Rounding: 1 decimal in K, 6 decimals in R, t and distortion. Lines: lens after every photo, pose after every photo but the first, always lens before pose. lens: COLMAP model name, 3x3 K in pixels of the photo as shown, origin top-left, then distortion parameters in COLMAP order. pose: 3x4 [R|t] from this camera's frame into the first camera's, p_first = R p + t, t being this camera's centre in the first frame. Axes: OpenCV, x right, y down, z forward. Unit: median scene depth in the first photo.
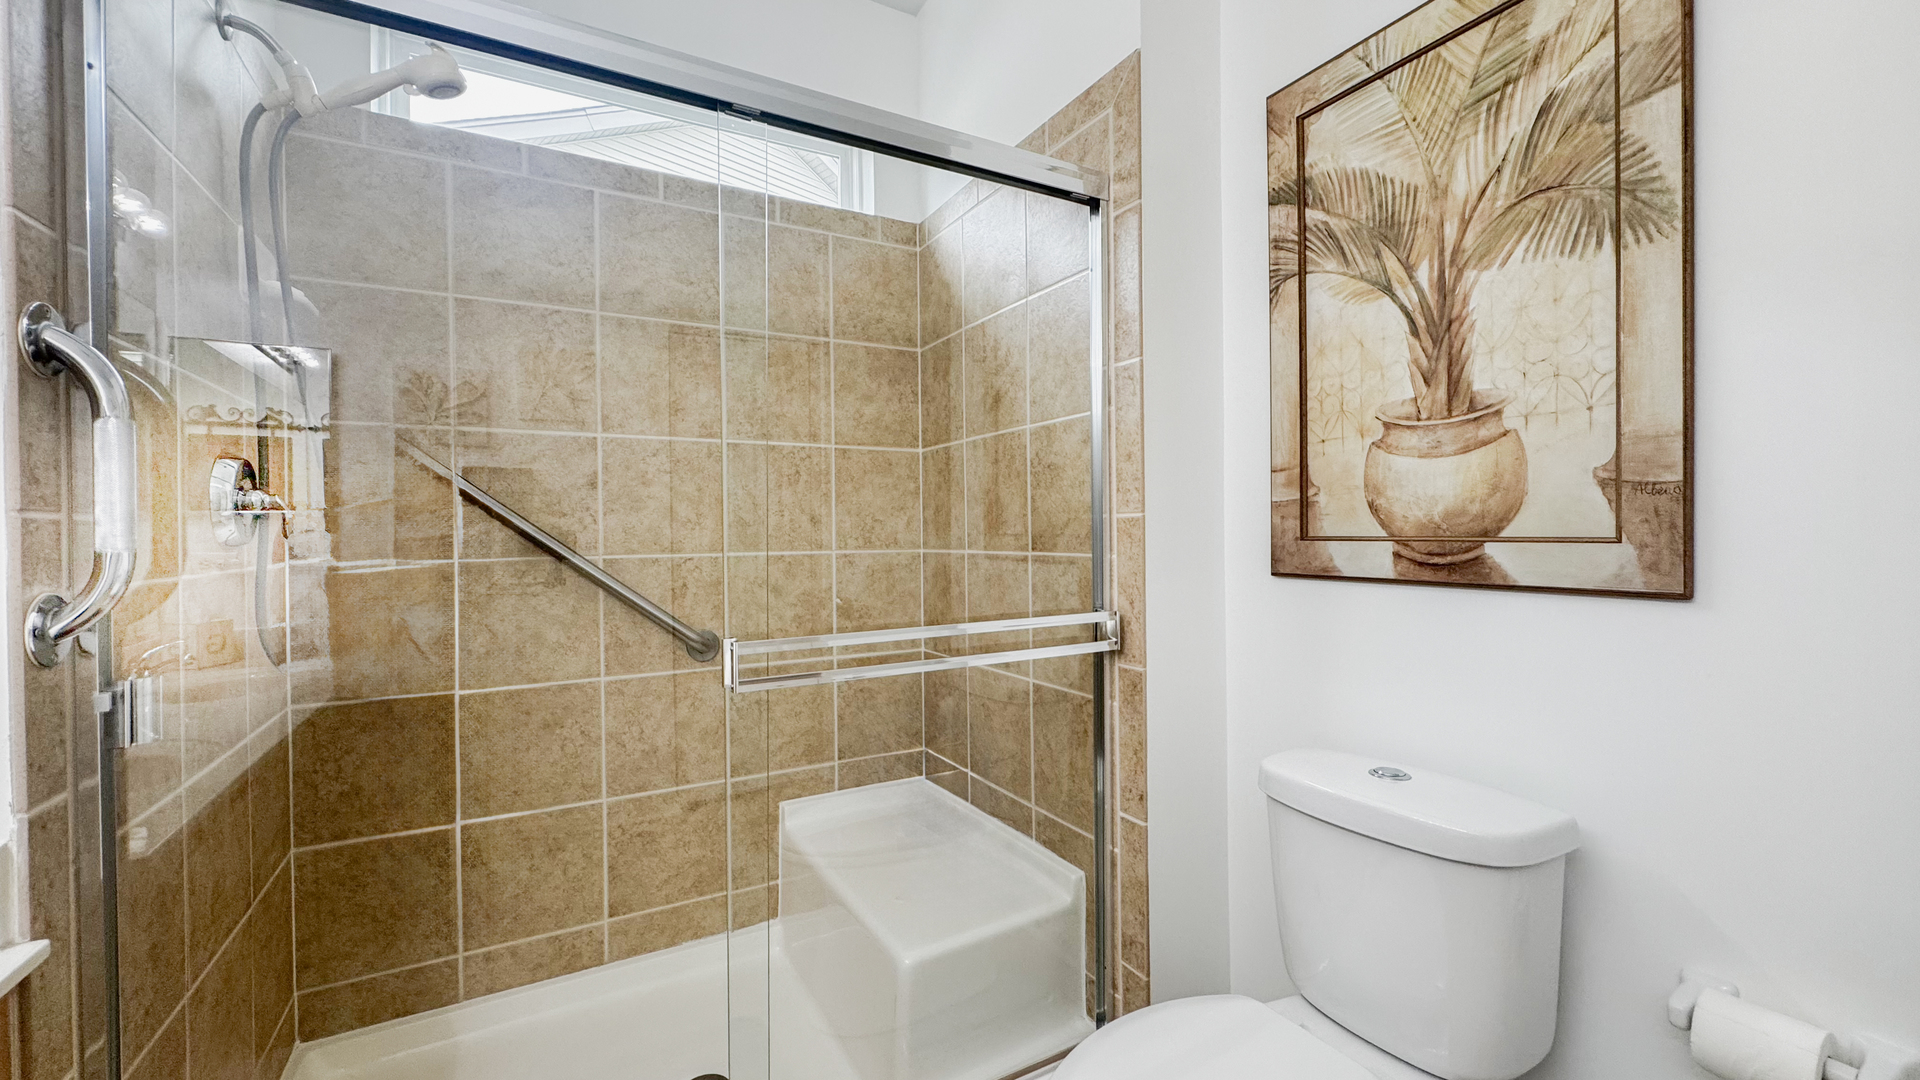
lens RADIAL K [[763.9, 0, 955.2], [0, 763.9, 538.4], [0, 0, 1]] dist [0.000165, 0.000109]
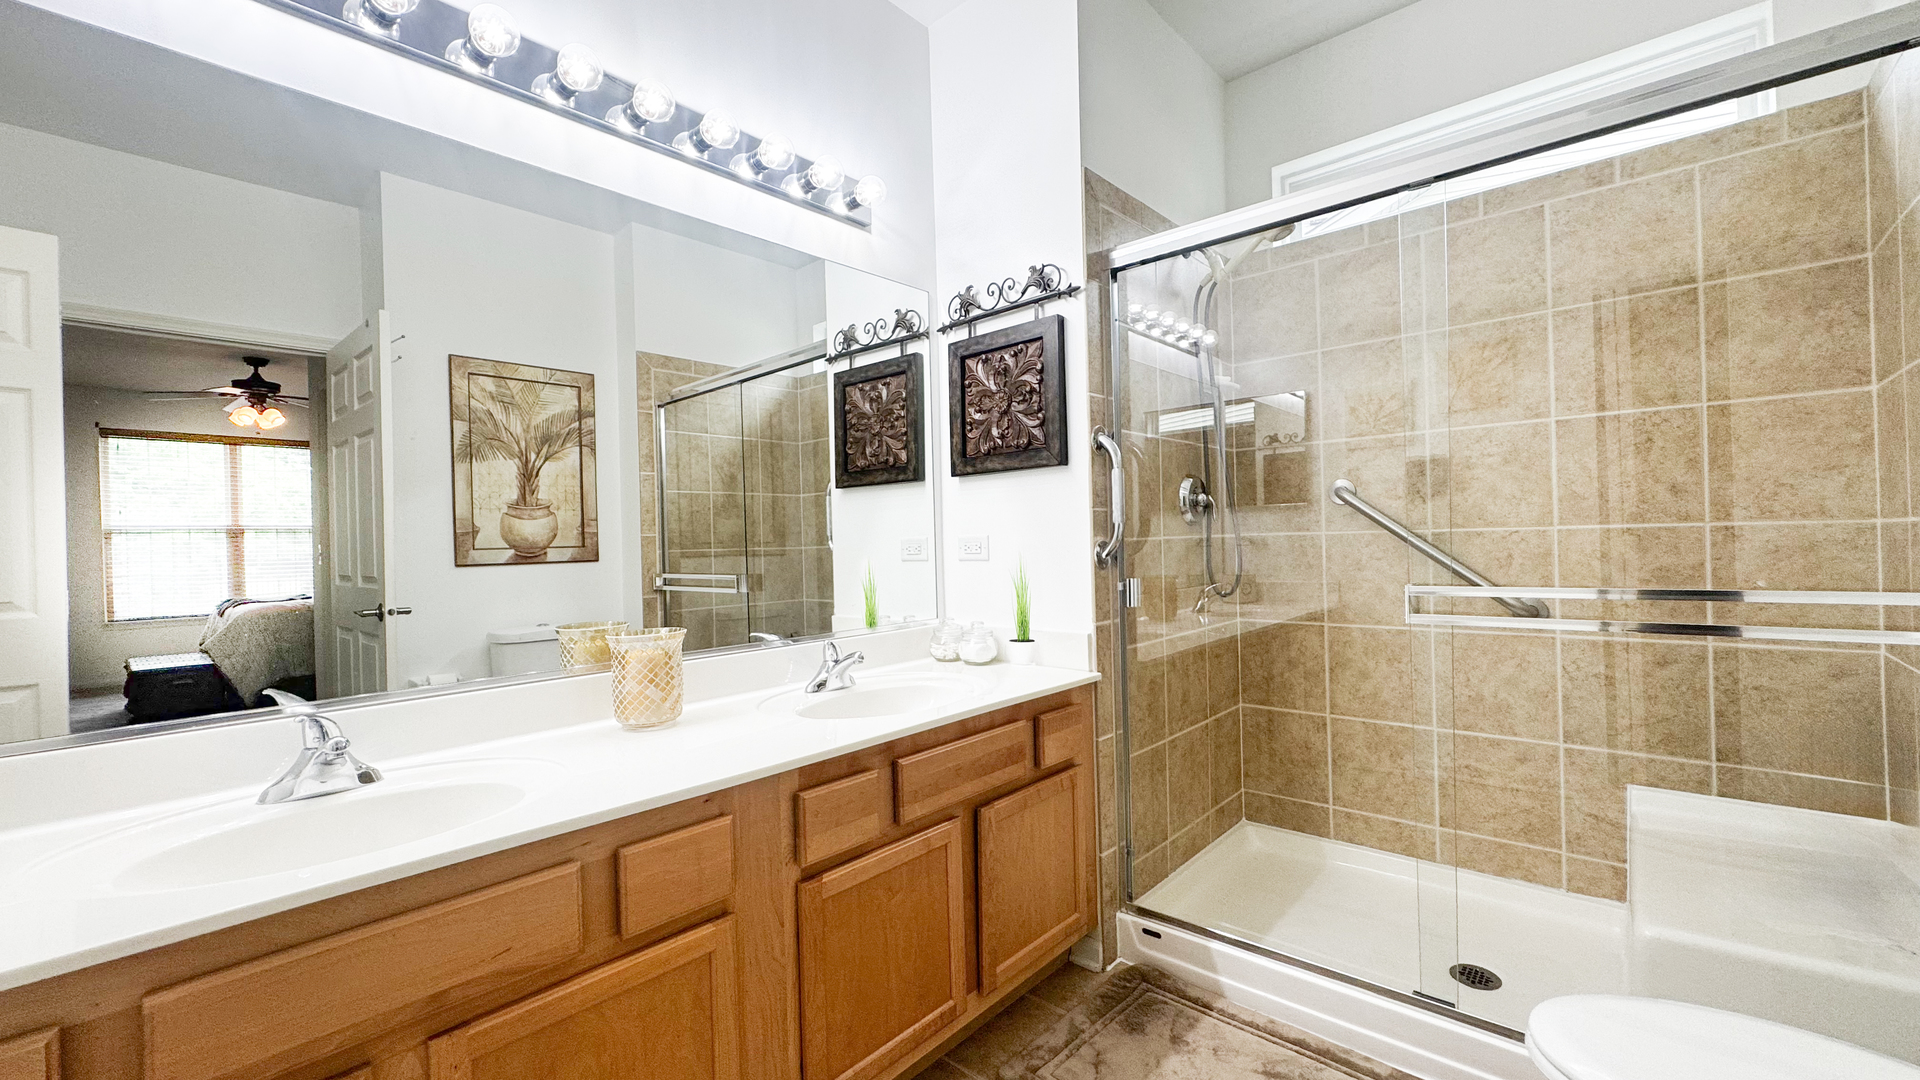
lens RADIAL K [[763.9, 0, 955.2], [0, 763.9, 538.4], [0, 0, 1]] dist [0.000165, 0.000109]
pose [[0.327900, -0.000325, -0.944712, 0.428133], [0.014561, 0.999883, 0.004710, 0.019283], [0.944600, -0.015300, 0.327867, -0.119991]]
